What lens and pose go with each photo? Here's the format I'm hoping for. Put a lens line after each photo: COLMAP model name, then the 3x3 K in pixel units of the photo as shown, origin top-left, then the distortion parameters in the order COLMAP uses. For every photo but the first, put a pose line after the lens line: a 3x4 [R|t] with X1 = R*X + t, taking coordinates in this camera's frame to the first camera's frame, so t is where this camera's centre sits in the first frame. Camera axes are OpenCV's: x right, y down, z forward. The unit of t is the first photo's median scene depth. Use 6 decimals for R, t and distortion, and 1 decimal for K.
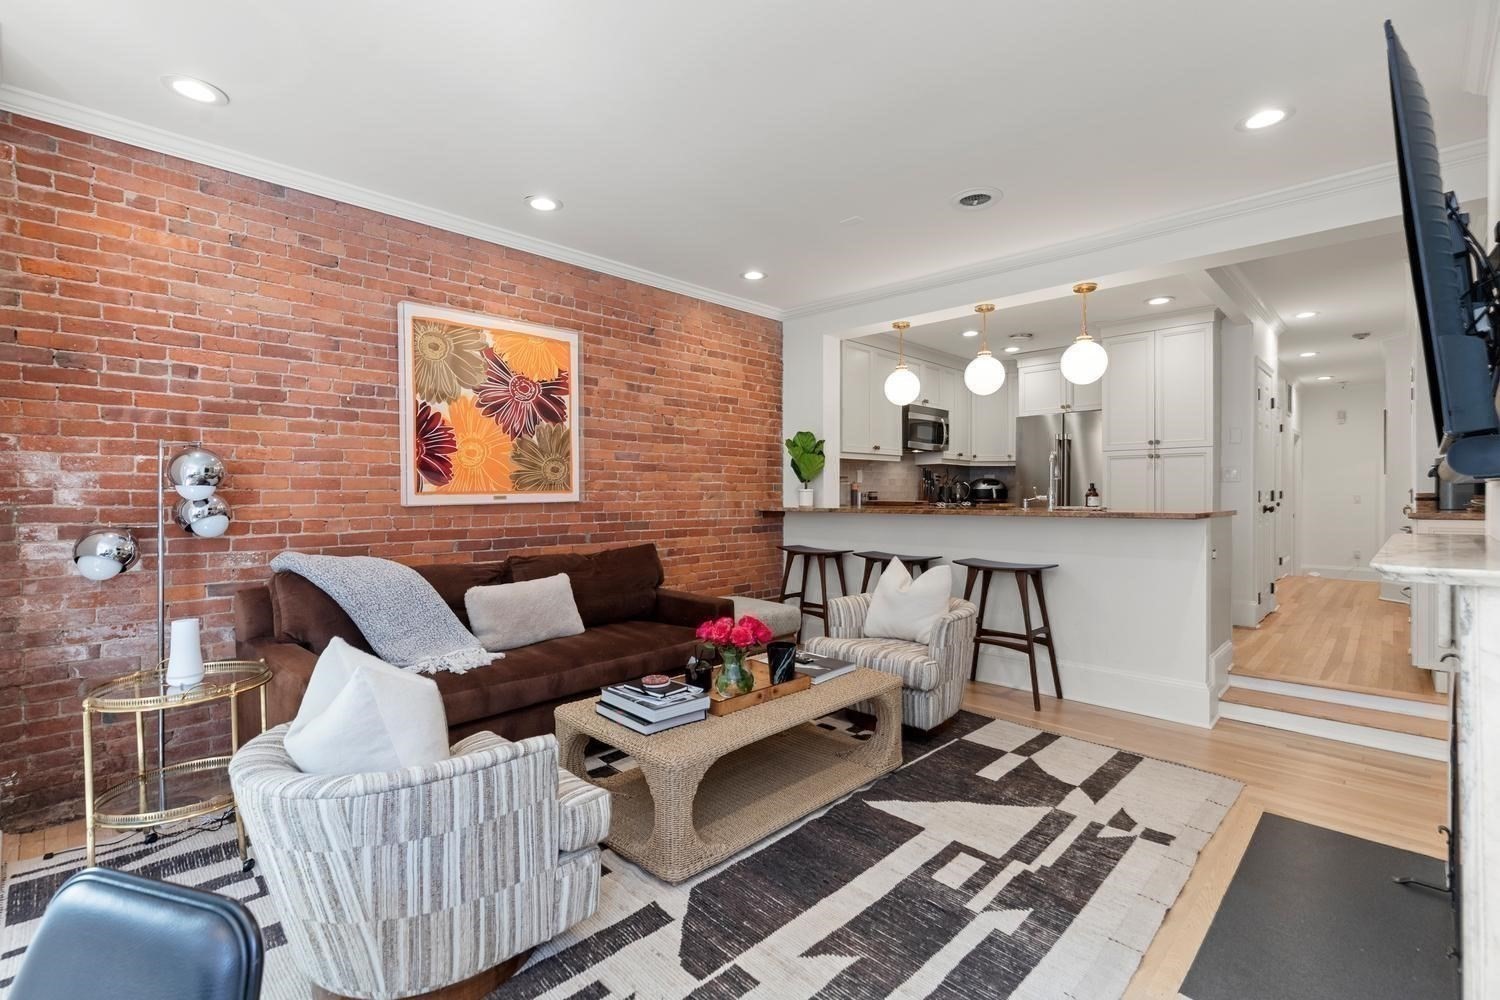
lens RADIAL K [[682.7, 0, 744.0], [0, 682.7, 497.0], [0, 0, 1]] dist [0.008270, -0.002517]
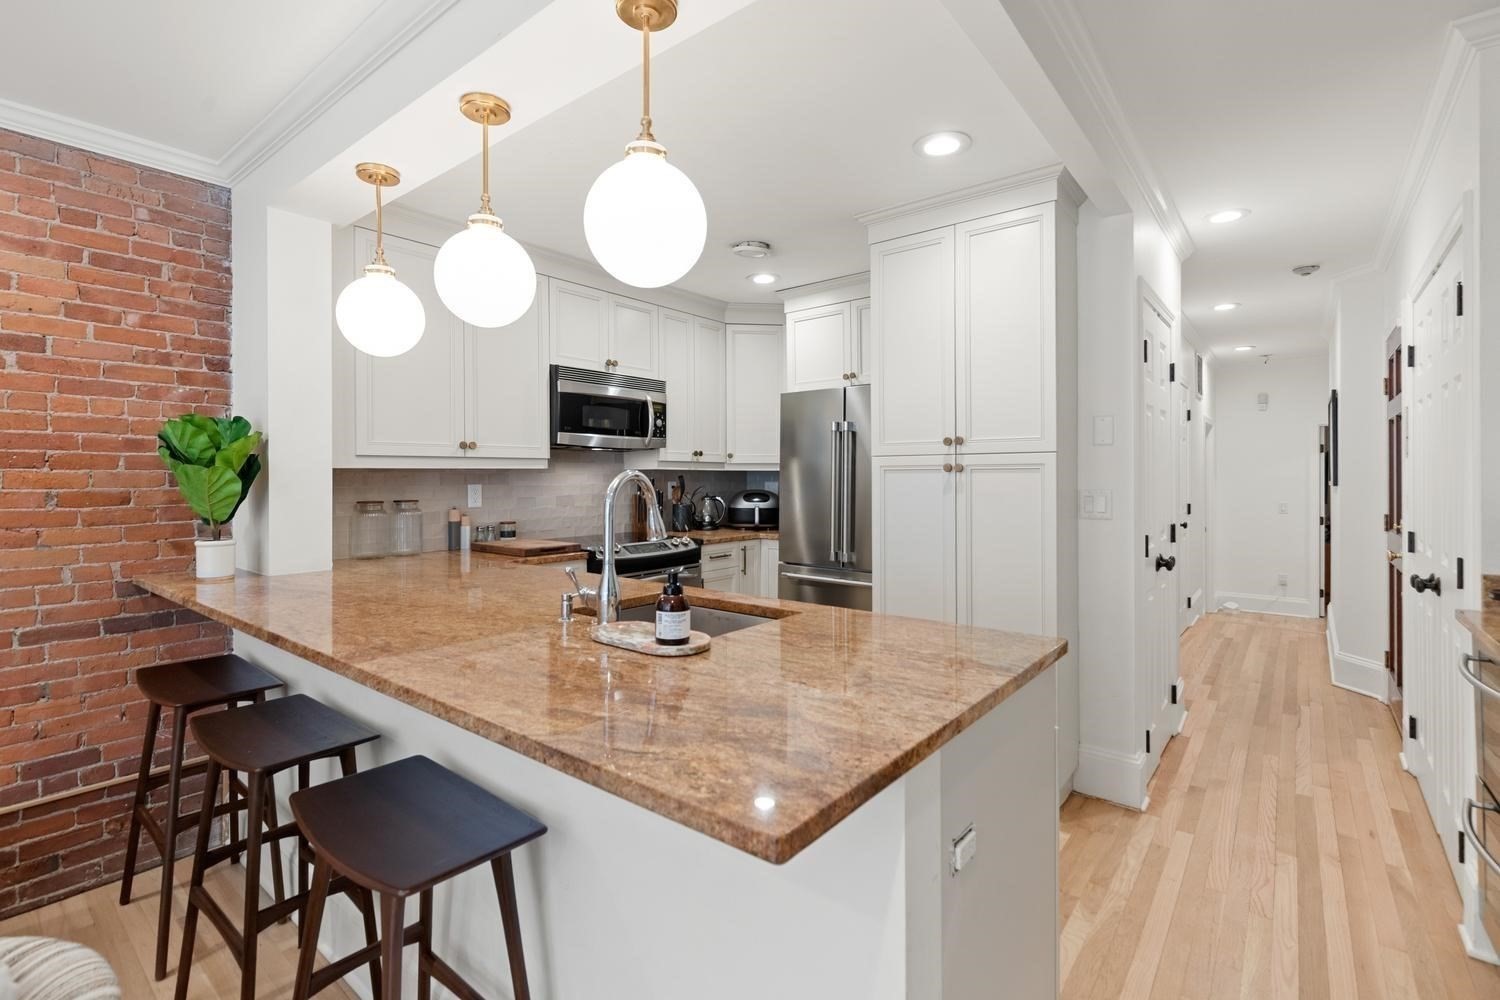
lens RADIAL K [[682.7, 0, 743.3], [0, 682.7, 473.0], [0, 0, 1]] dist [0.008270, -0.002517]
pose [[0.996325, 0.000804, 0.085646, 0.472377], [-0.000105, 0.999967, -0.008173, -0.061335], [-0.085650, 0.008134, 0.996292, 0.597252]]
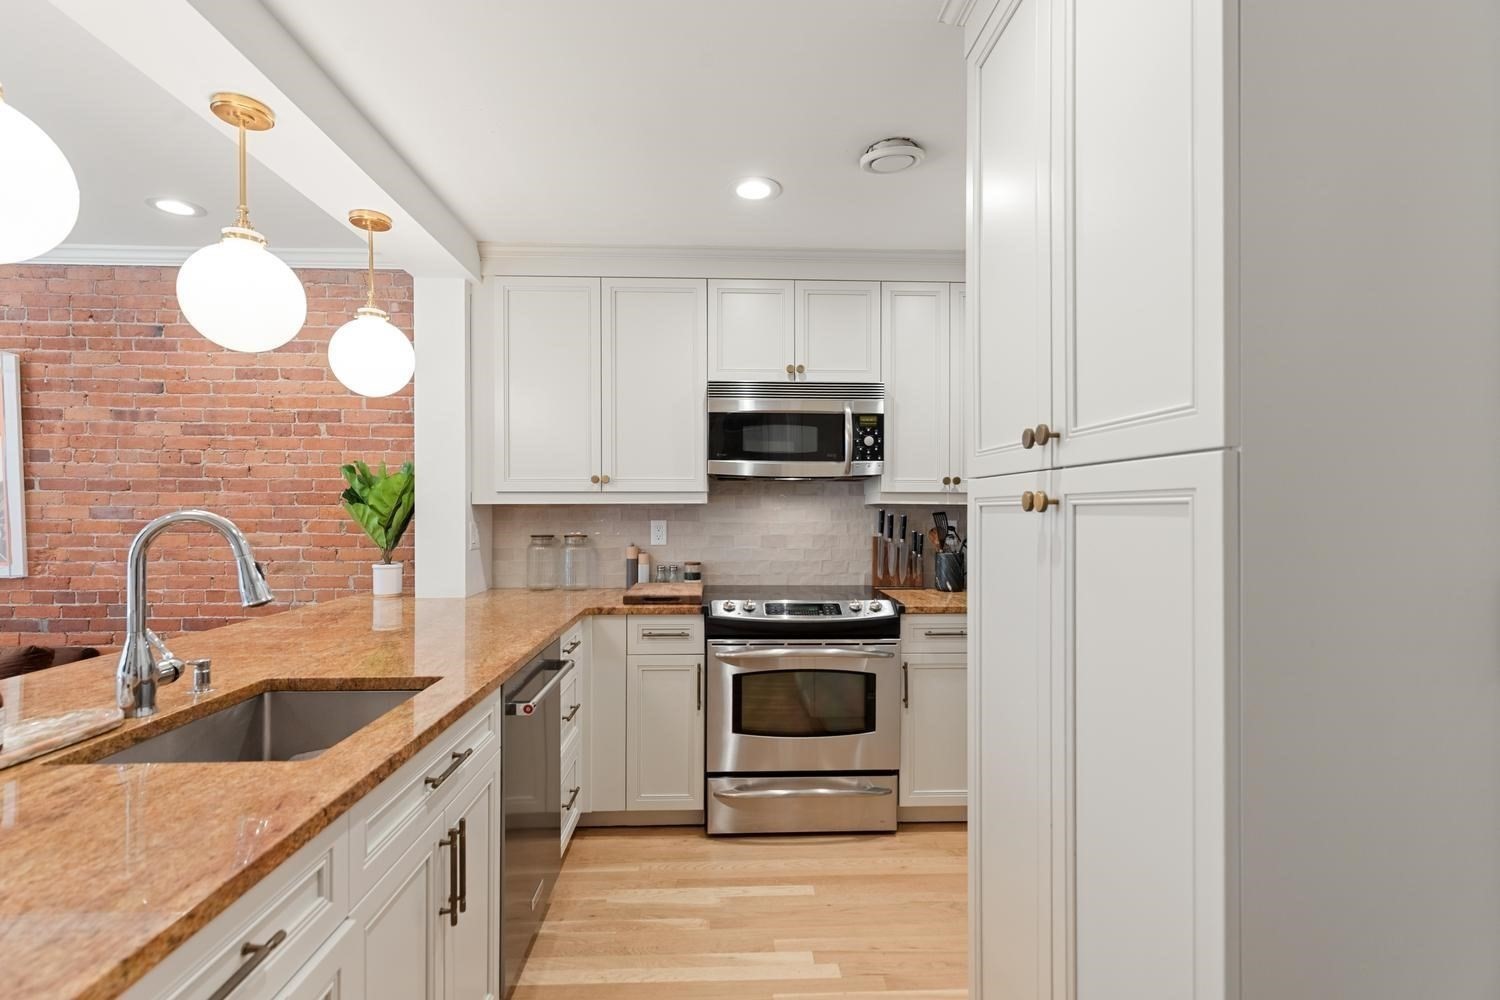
lens RADIAL K [[682.7, 0, 747.1], [0, 682.7, 511.6], [0, 0, 1]] dist [0.008270, -0.002517]
pose [[0.727773, 0.007158, -0.685781, 0.801953], [-0.006094, 0.999974, 0.003971, -0.067535], [0.685791, 0.001289, 0.727797, 0.929633]]
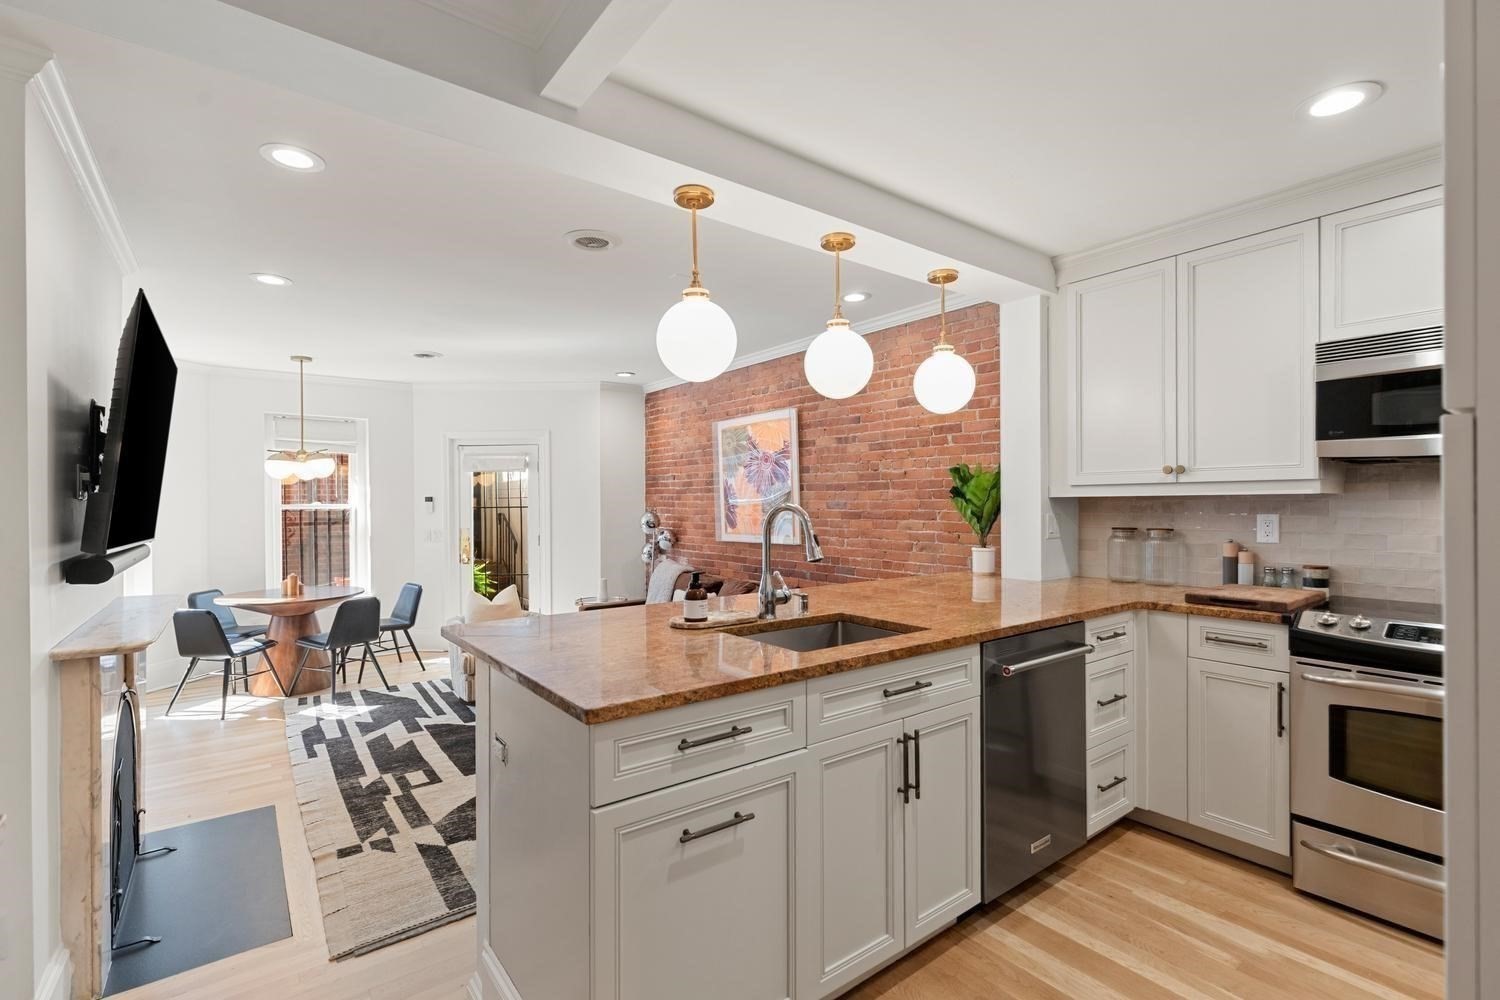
lens RADIAL K [[682.7, 0, 752.8], [0, 682.7, 508.5], [0, 0, 1]] dist [0.008270, -0.002517]
pose [[-0.143588, 0.013440, -0.989546, 0.918519], [0.002221, 0.999910, 0.013259, -0.068891], [0.989635, -0.000294, -0.143605, 1.020133]]
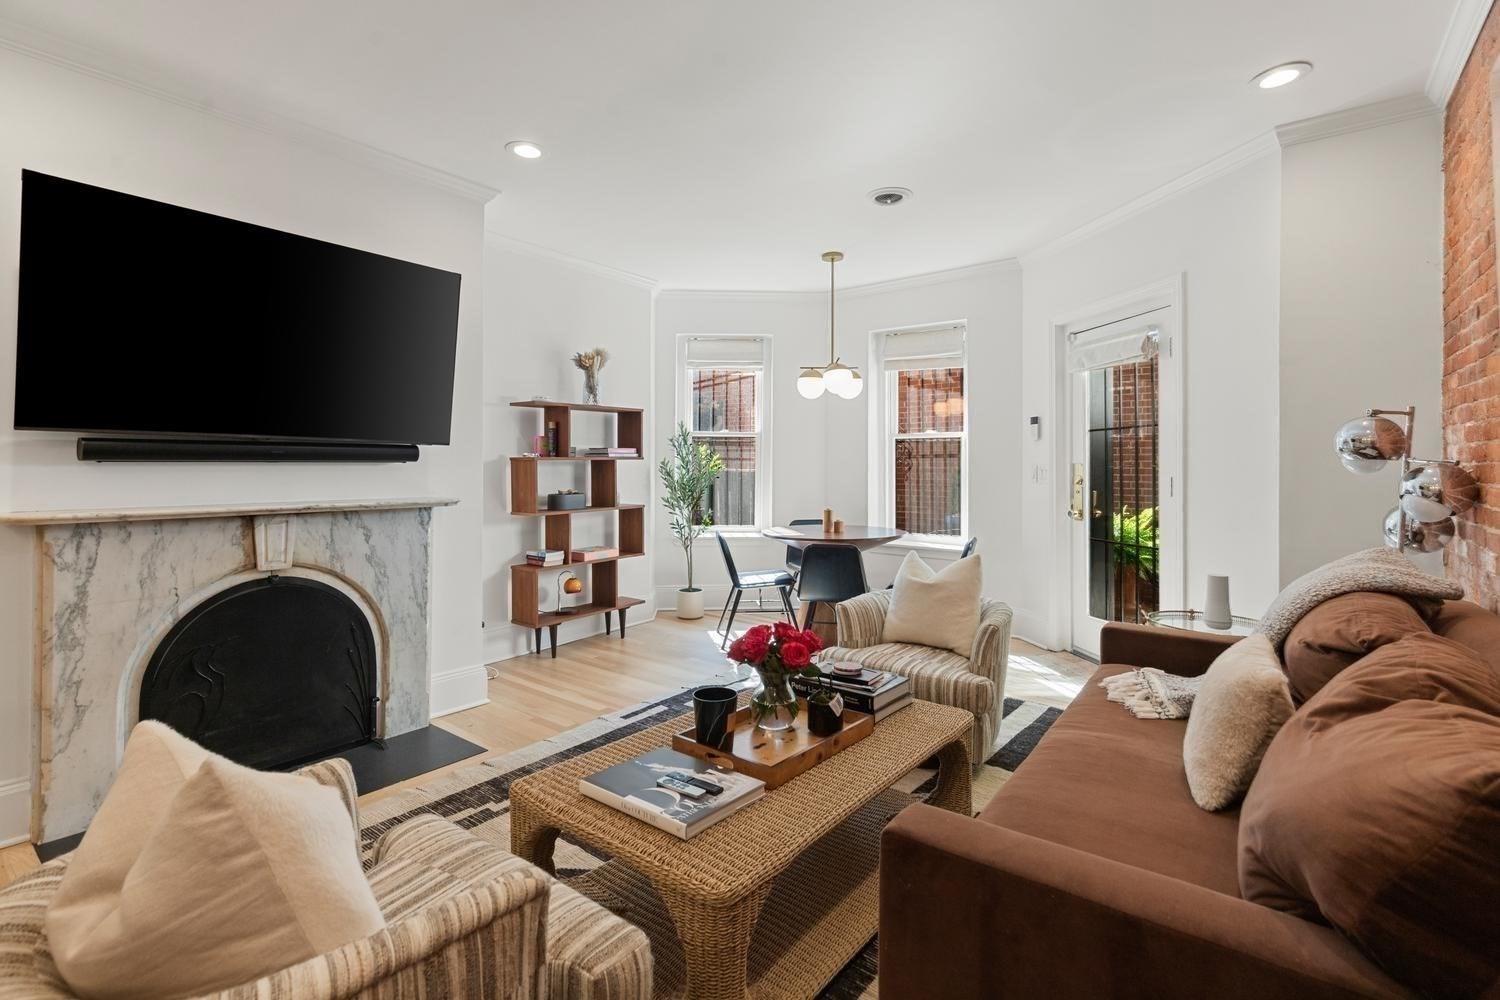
lens RADIAL K [[682.7, 0, 752.0], [0, 682.7, 465.2], [0, 0, 1]] dist [0.008270, -0.002517]
pose [[-0.993157, 0.001193, -0.116777, 0.062601], [0.000660, 0.999989, 0.004602, -0.007643], [0.116781, 0.004493, -0.993148, 1.070265]]
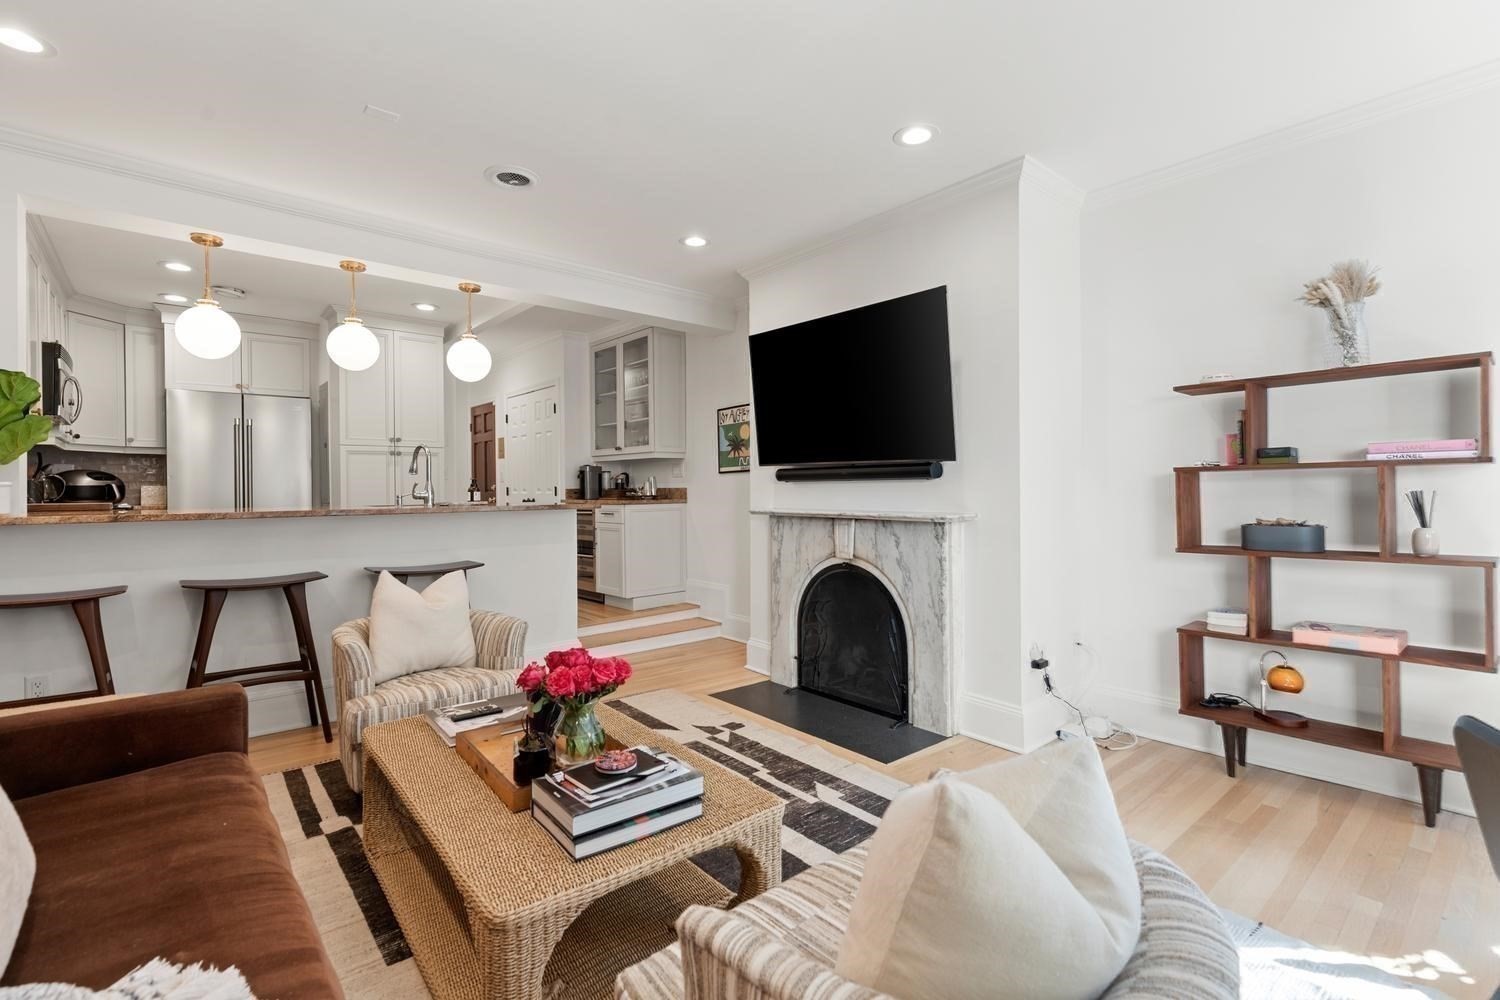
lens RADIAL K [[682.7, 0, 758.4], [0, 682.7, 489.8], [0, 0, 1]] dist [0.008270, -0.002517]
pose [[0.080433, -0.000713, 0.996760, -0.439607], [0.012594, 0.999921, -0.000301, 0.002278], [-0.996680, 0.012577, 0.080435, 0.447639]]
